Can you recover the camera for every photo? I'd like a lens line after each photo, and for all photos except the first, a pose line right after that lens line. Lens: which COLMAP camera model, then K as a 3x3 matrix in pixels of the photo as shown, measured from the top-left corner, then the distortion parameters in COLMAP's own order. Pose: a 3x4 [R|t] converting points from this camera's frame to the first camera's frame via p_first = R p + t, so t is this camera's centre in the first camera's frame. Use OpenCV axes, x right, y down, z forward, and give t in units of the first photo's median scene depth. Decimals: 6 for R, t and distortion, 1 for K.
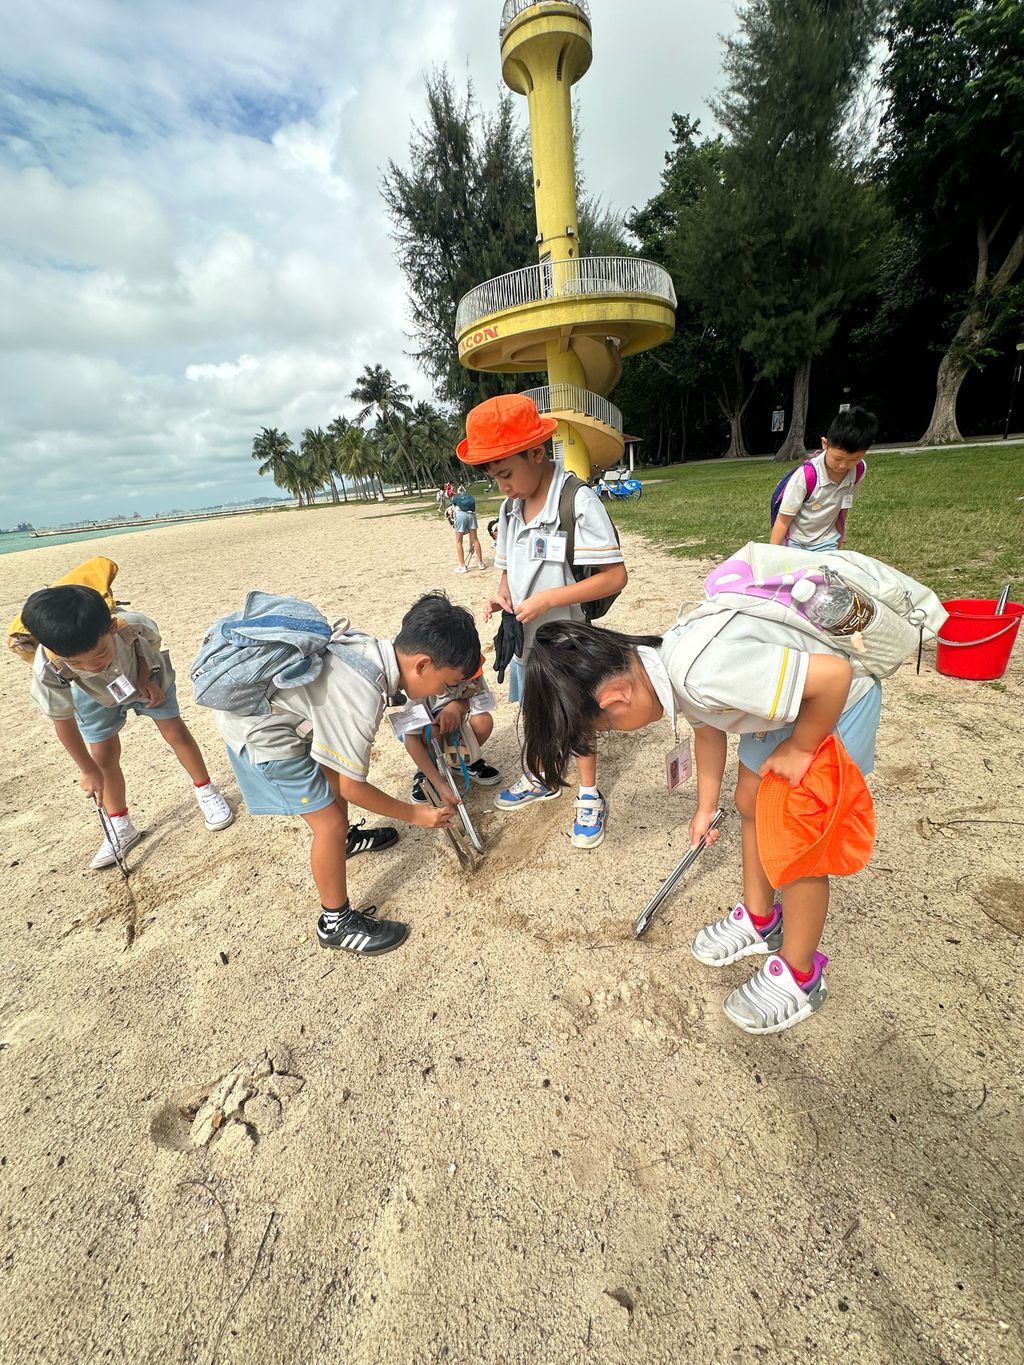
lens RADIAL K [[540.9, 0, 512.0], [0, 540.9, 682.5], [0, 0, 1]] dist [-0.003042, 0.000078]
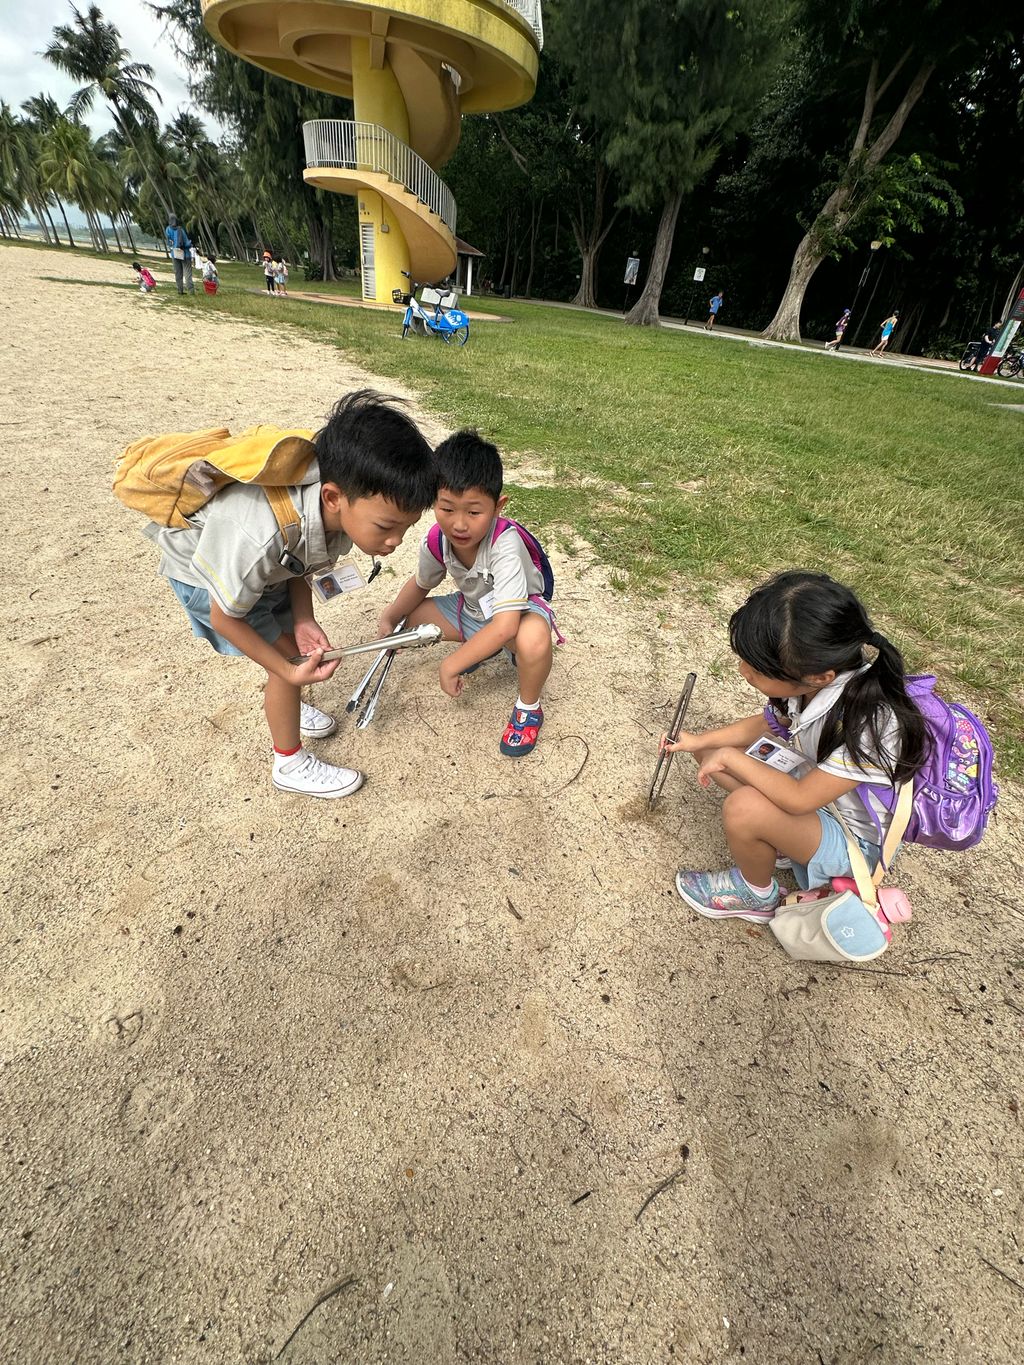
lens RADIAL K [[540.9, 0, 512.0], [0, 540.9, 682.5], [0, 0, 1]] dist [-0.003042, 0.000078]
pose [[0.945487, 0.008968, 0.325535, 0.033581], [-0.093571, 0.964950, 0.245186, -0.044692], [-0.311926, -0.262281, 0.913187, 0.109012]]
